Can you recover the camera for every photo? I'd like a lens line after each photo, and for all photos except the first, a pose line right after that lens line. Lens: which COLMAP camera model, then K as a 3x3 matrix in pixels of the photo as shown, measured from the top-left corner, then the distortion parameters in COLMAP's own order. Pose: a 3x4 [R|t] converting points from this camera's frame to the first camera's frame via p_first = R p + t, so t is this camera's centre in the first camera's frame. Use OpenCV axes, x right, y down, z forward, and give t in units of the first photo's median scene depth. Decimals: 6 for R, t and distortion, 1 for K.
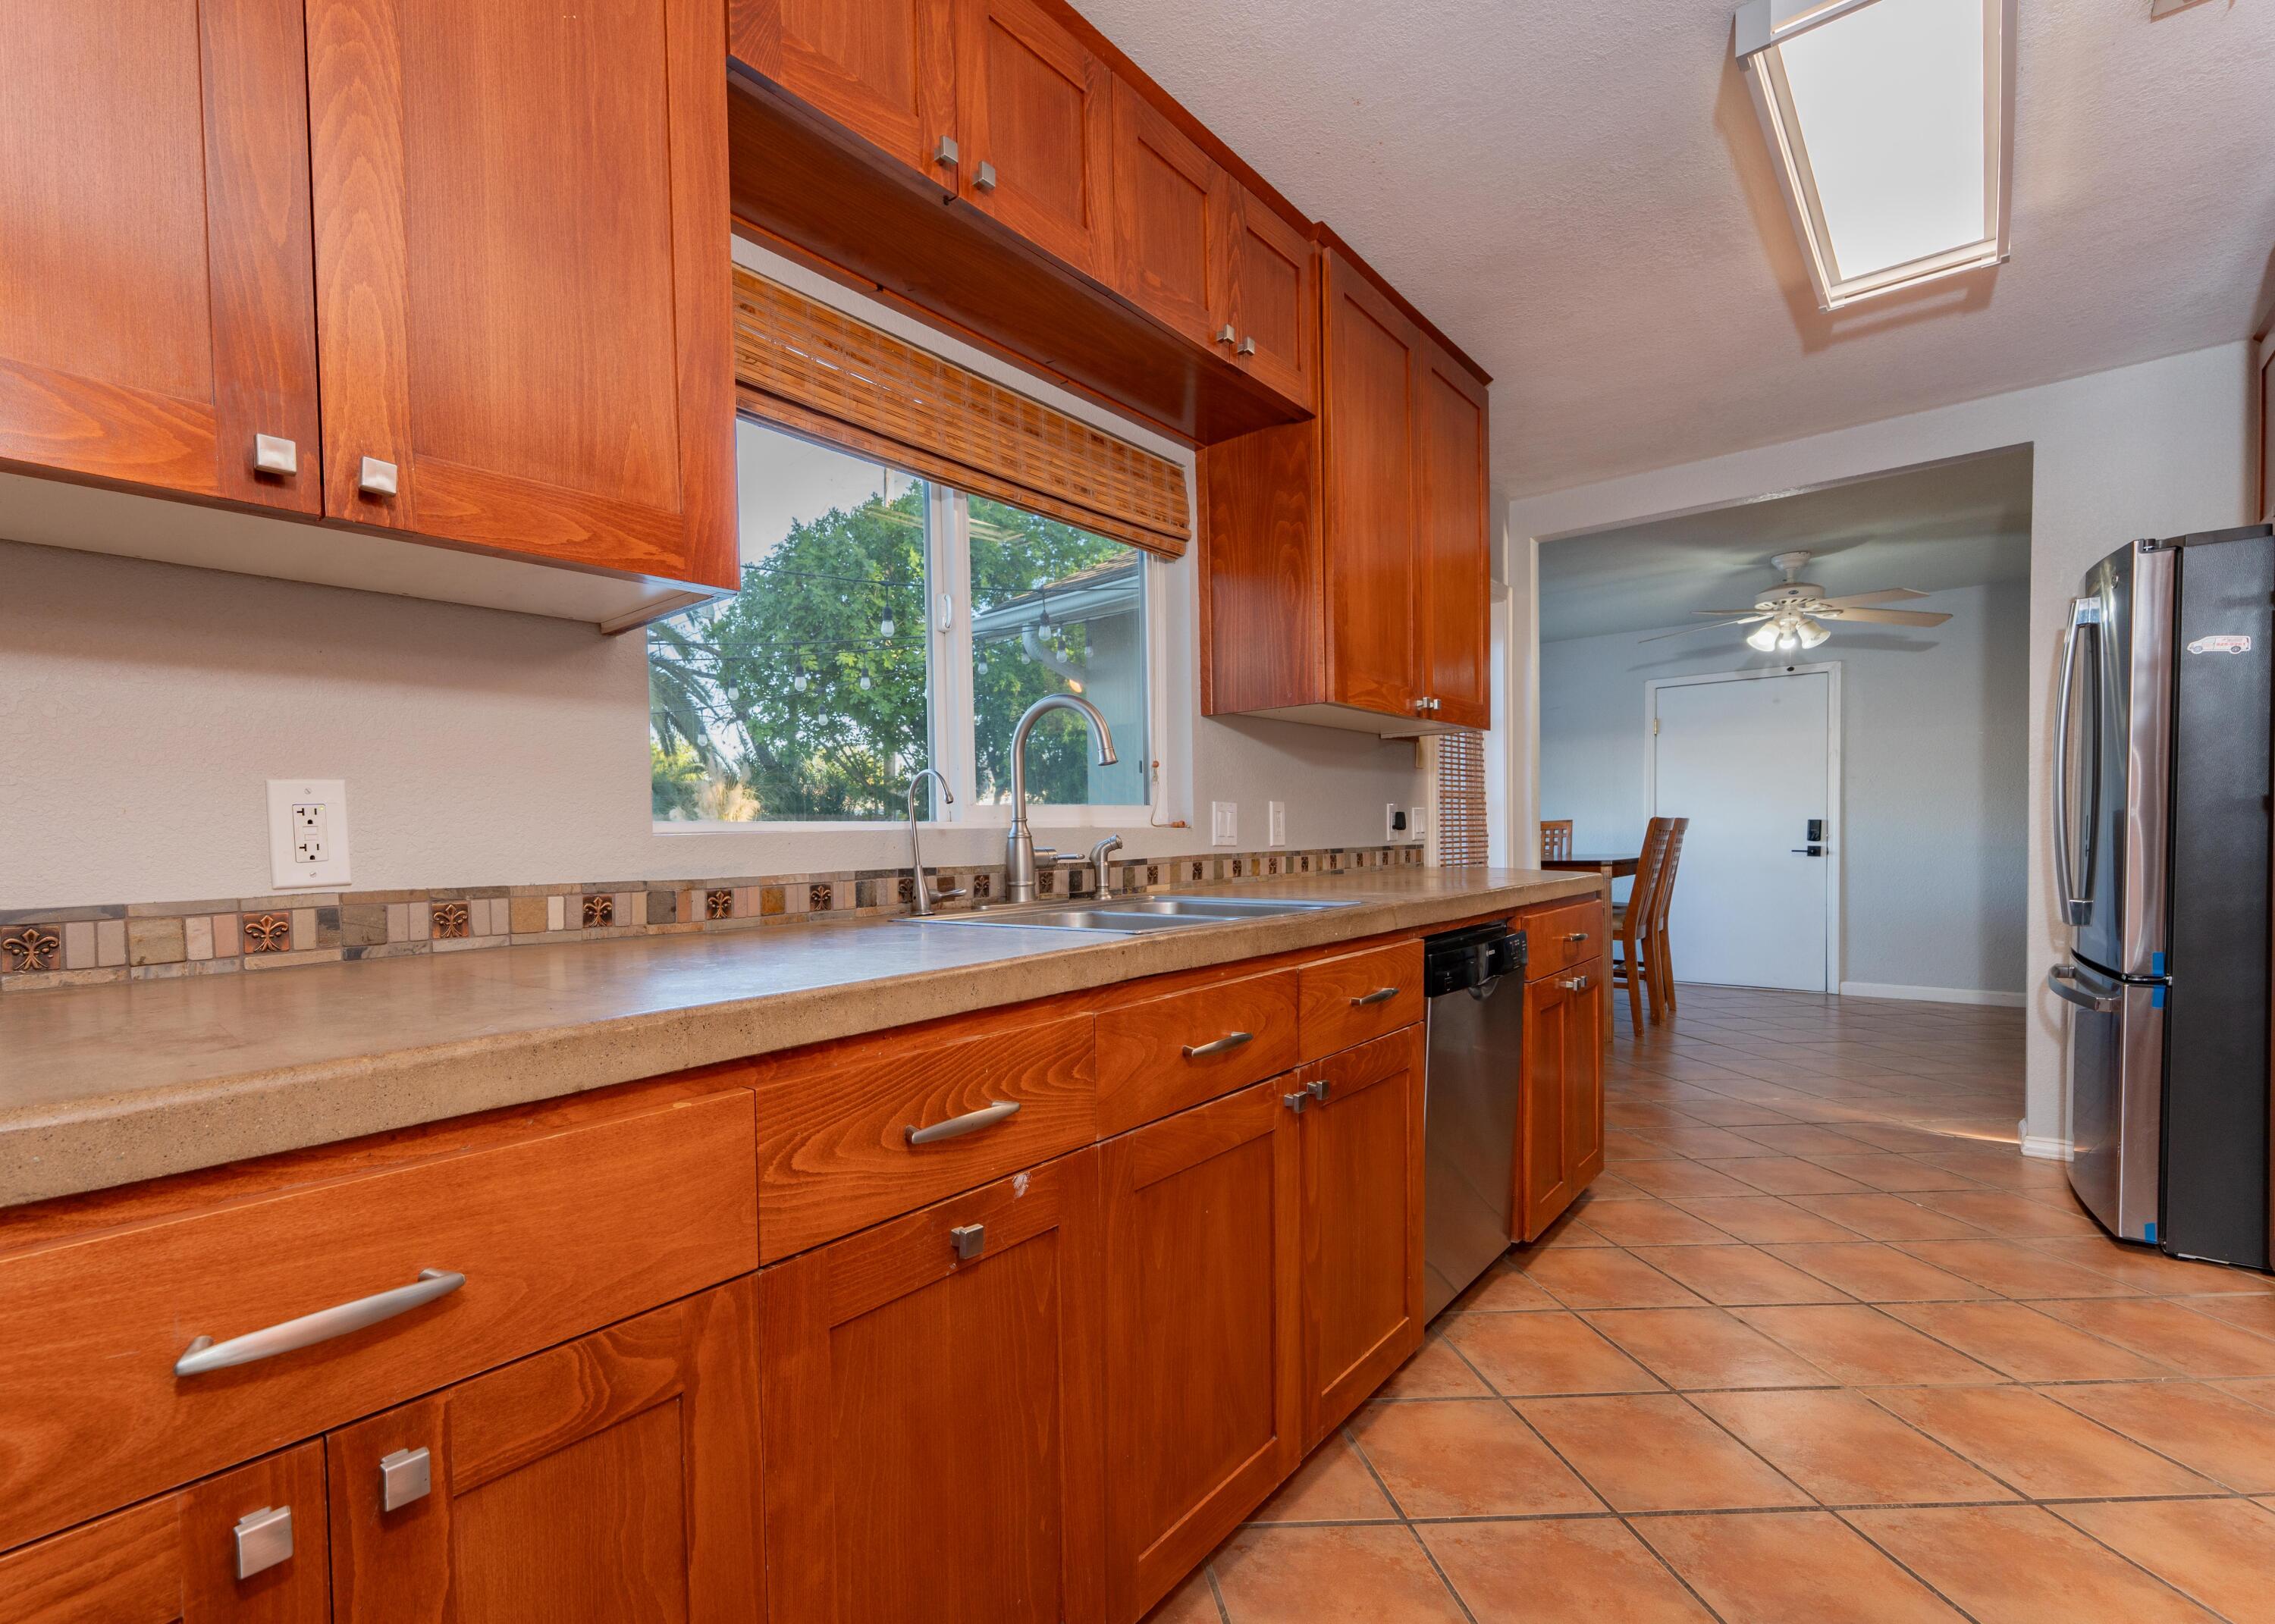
lens RADIAL K [[1014.7, 0, 1136.7], [0, 1014.7, 865.0], [0, 0, 1]] dist [-0.001084, -0.000212]
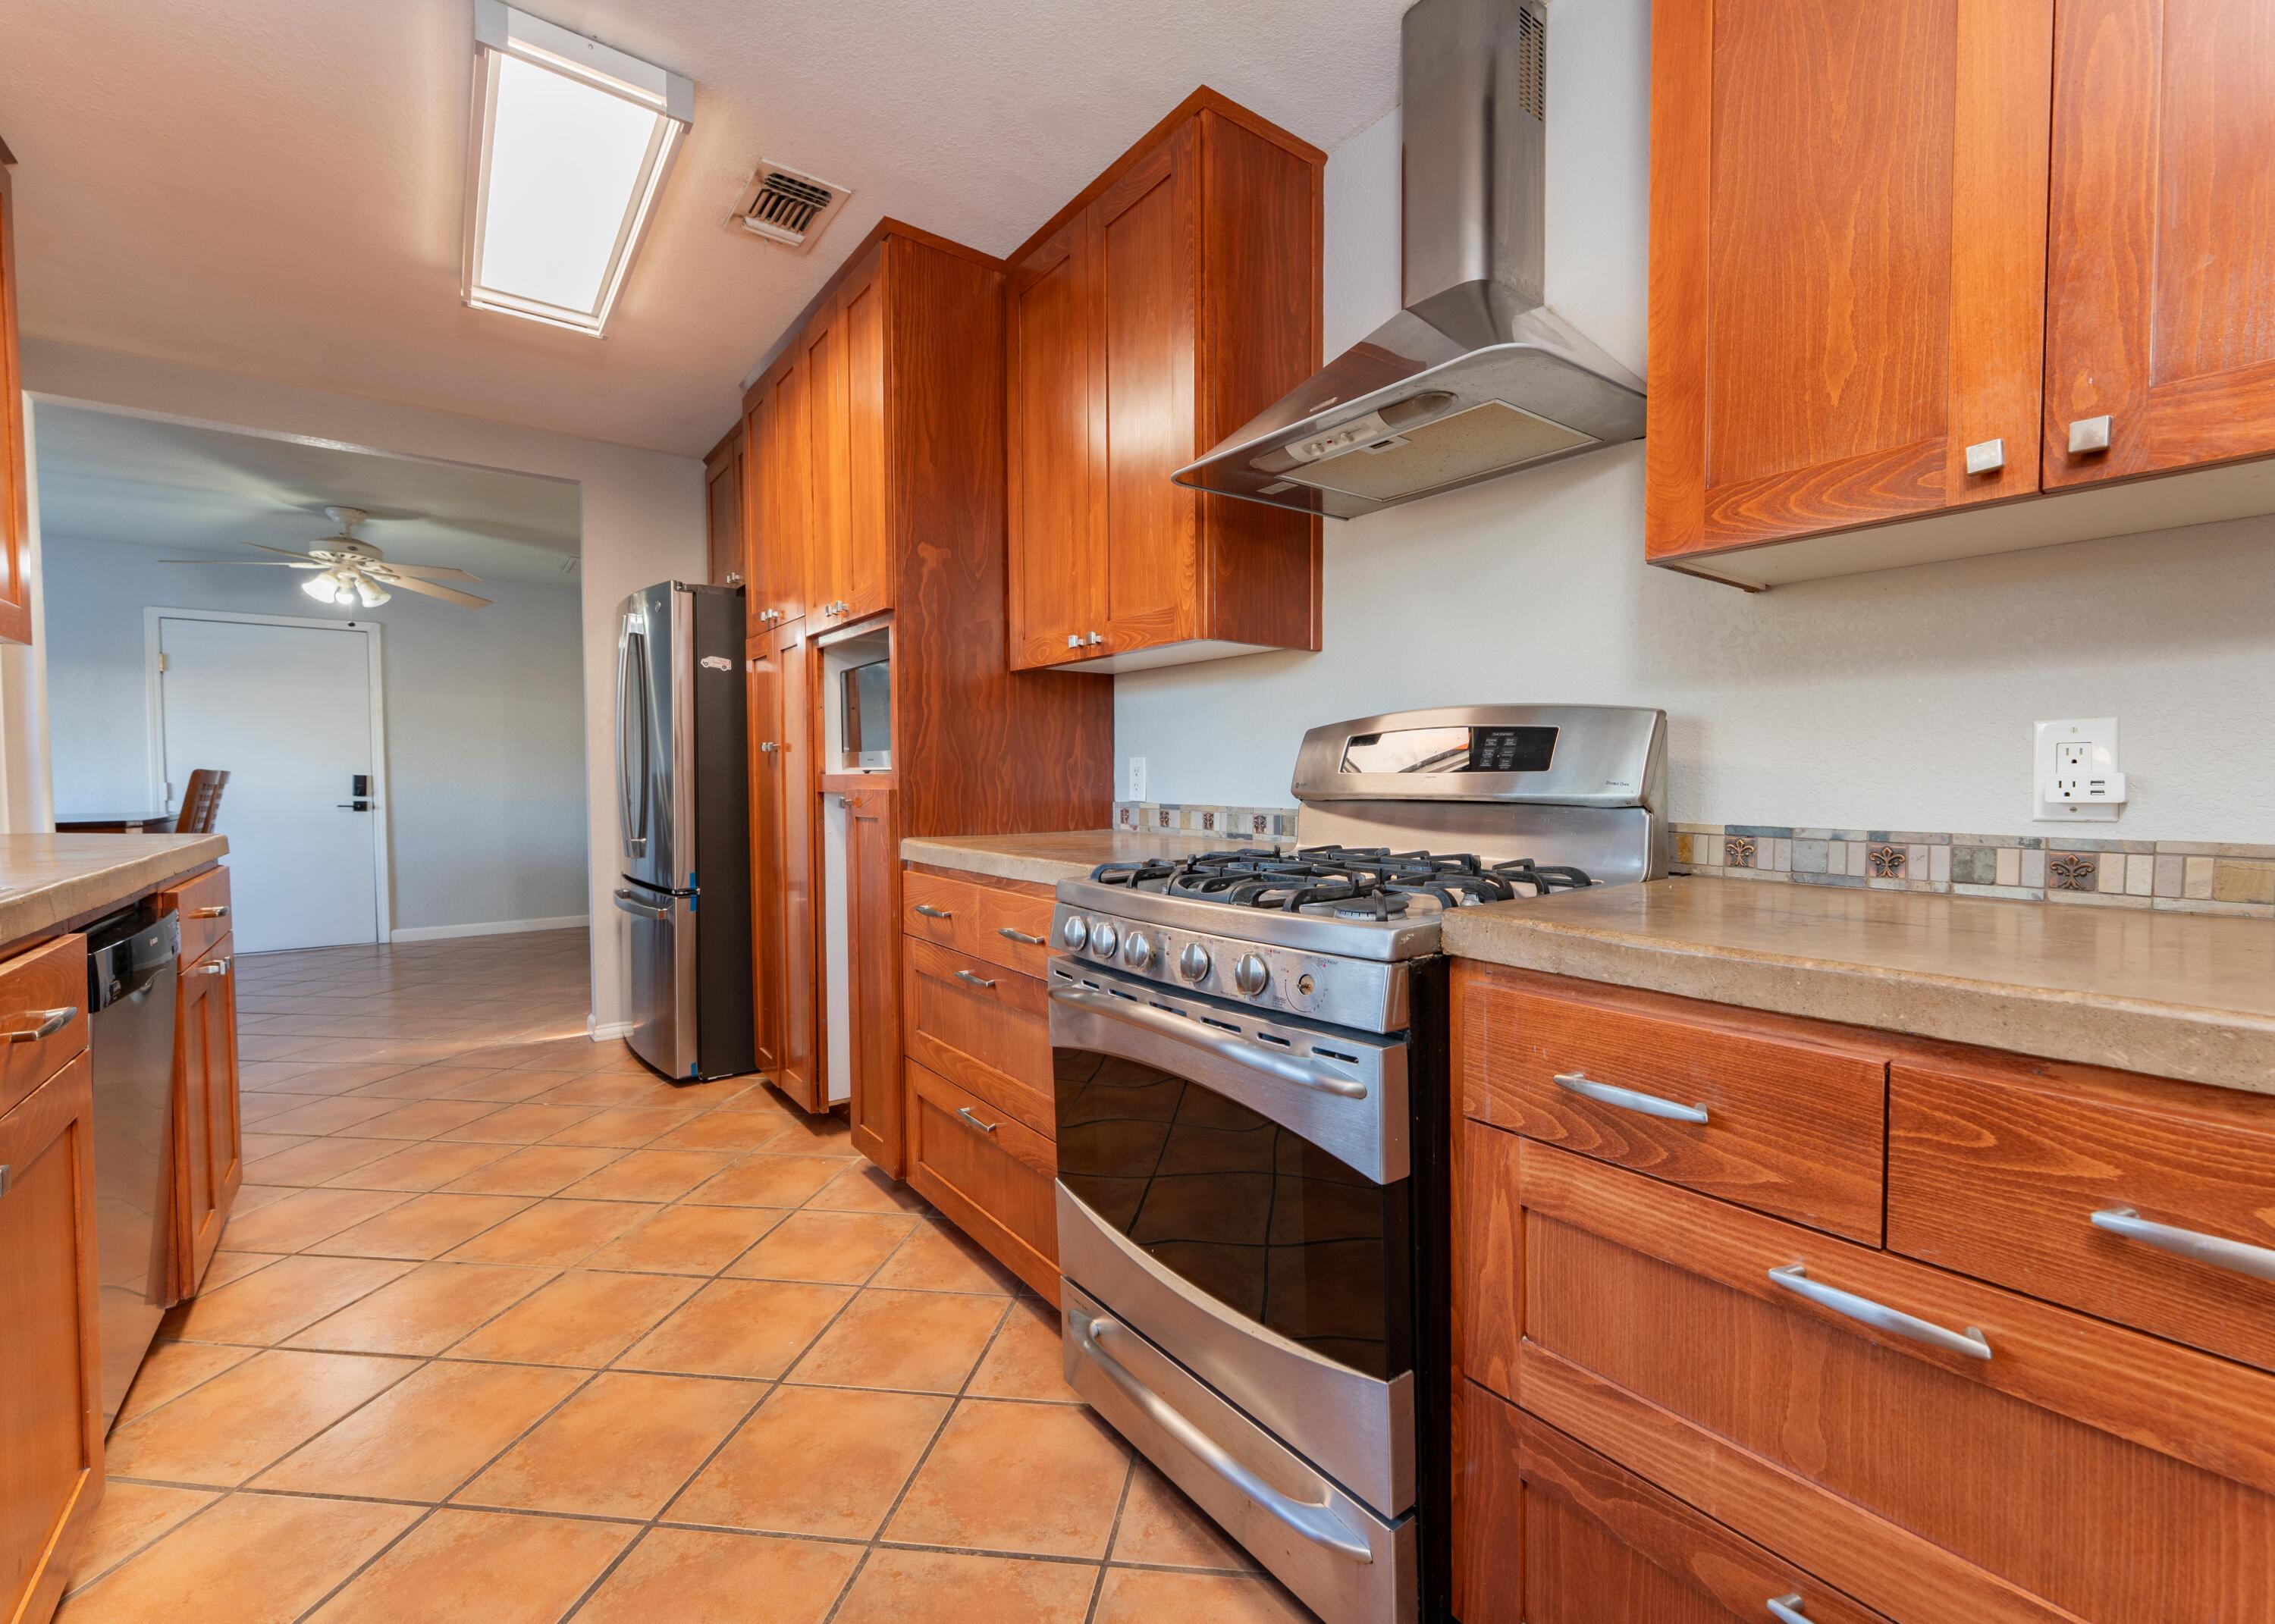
lens RADIAL K [[941.7, 0, 1095.6], [0, 941.7, 812.2], [0, 0, 1]] dist [-0.000046, -0.000477]
pose [[0.263951, -0.020218, 0.964324, -0.106155], [0.026878, 0.999546, 0.013600, -0.001235], [-0.964162, 0.022330, 0.264374, 0.085629]]
